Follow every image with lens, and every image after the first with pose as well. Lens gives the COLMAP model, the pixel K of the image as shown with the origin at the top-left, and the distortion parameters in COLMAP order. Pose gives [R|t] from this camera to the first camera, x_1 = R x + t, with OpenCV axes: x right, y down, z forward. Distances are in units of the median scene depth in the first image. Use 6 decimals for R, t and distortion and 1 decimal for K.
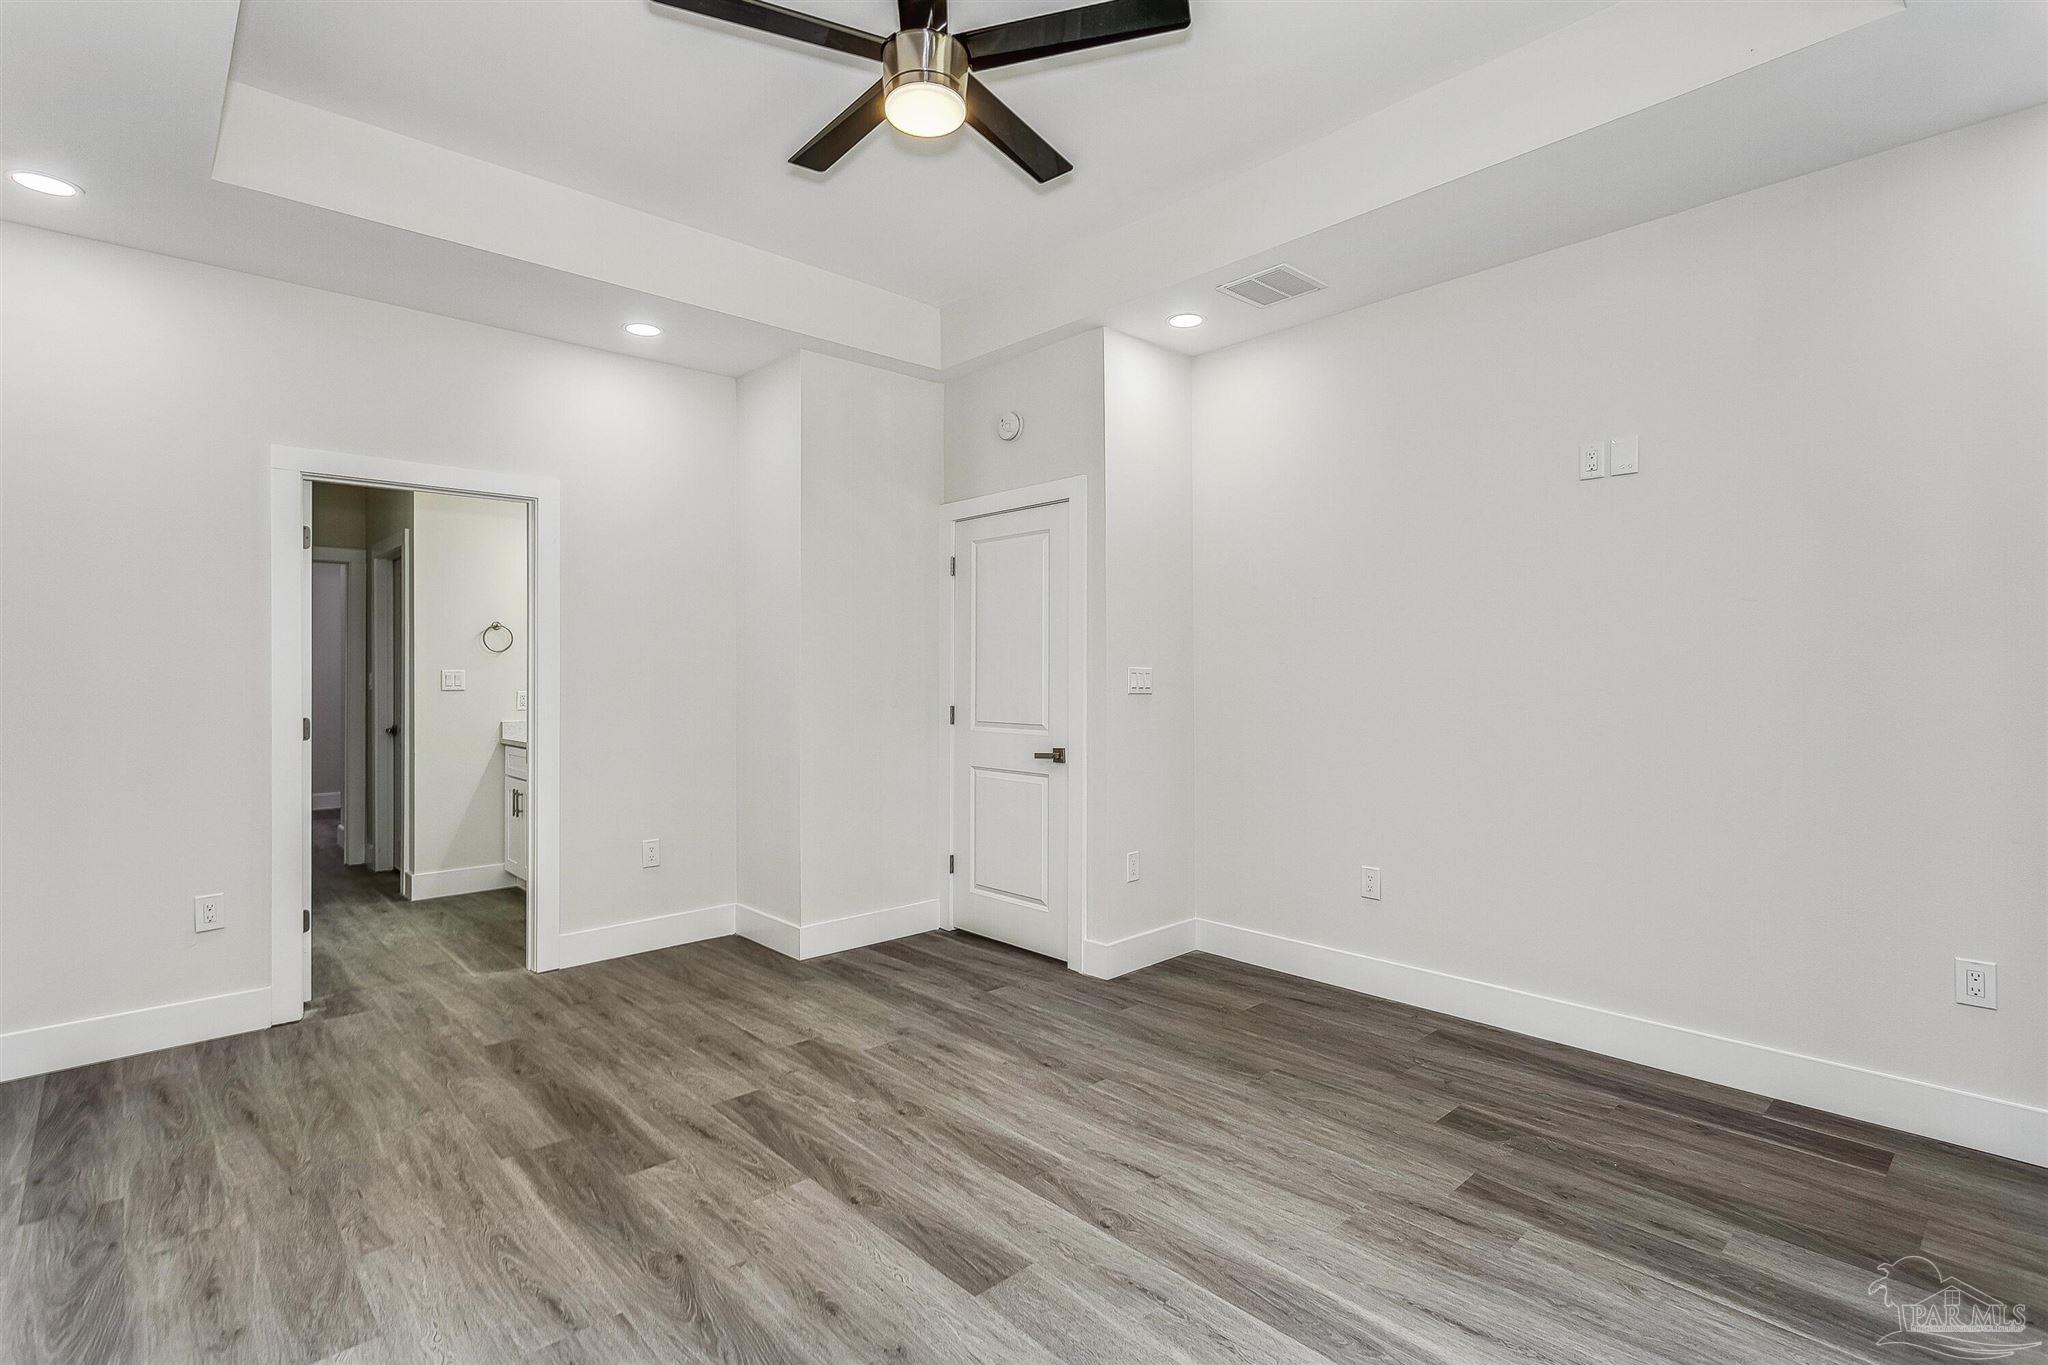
lens RADIAL K [[993.6, 0, 1023.0], [0, 993.6, 684.3], [0, 0, 1]] dist [-0.004378, -0.000977]
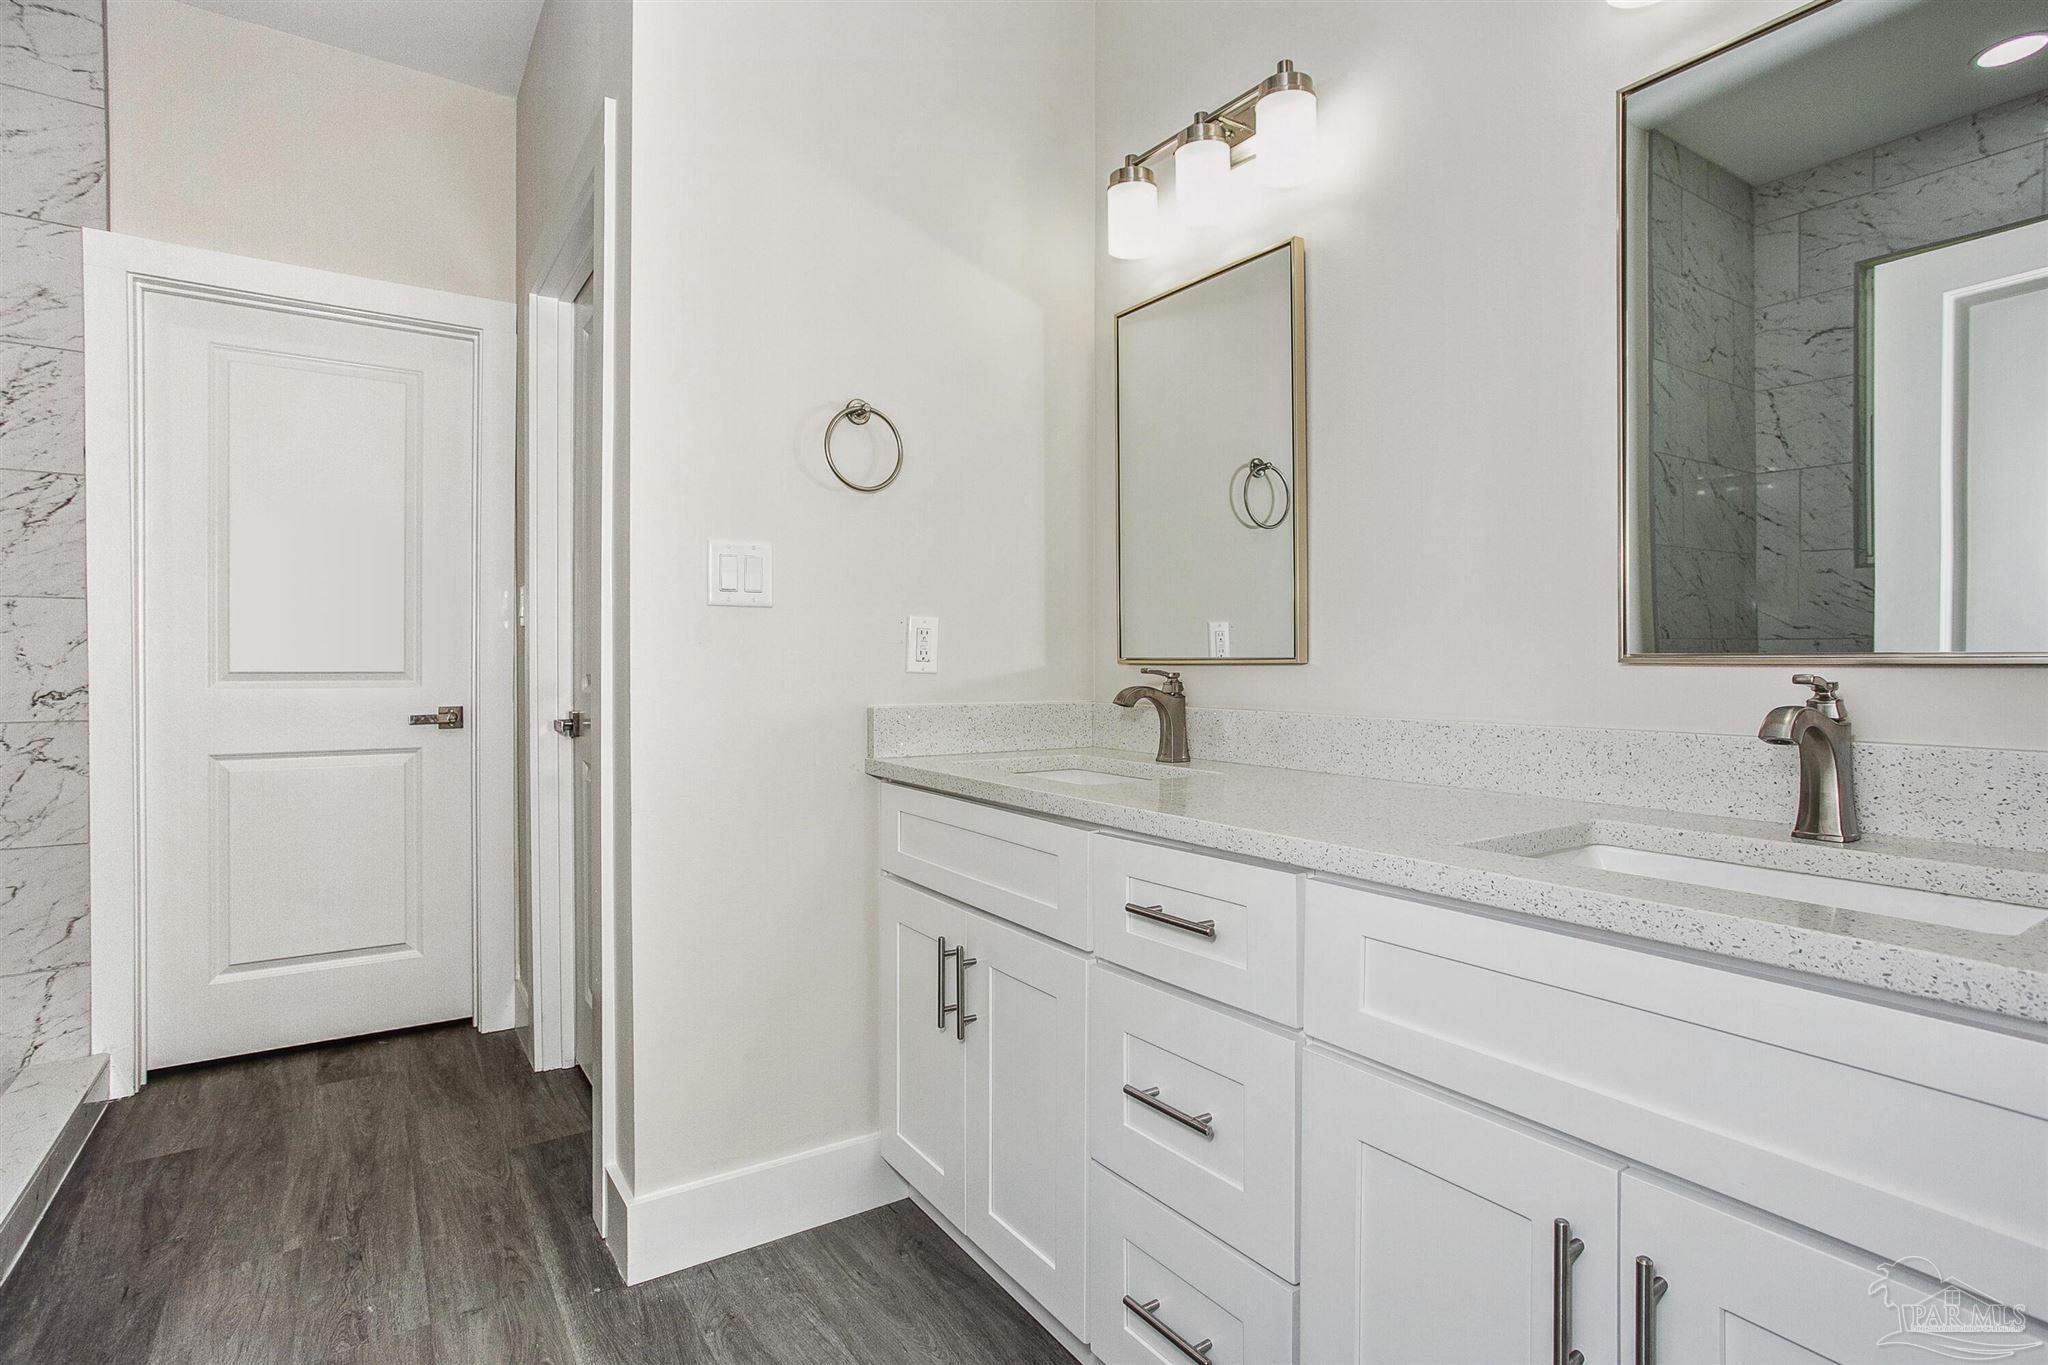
lens RADIAL K [[993.6, 0, 1021.5], [0, 993.6, 662.2], [0, 0, 1]] dist [-0.004378, -0.000977]
pose [[0.989288, -0.006092, -0.145849, -0.429470], [0.004931, 0.999953, -0.008320, 0.028158], [0.145893, 0.007511, 0.989272, 0.680330]]
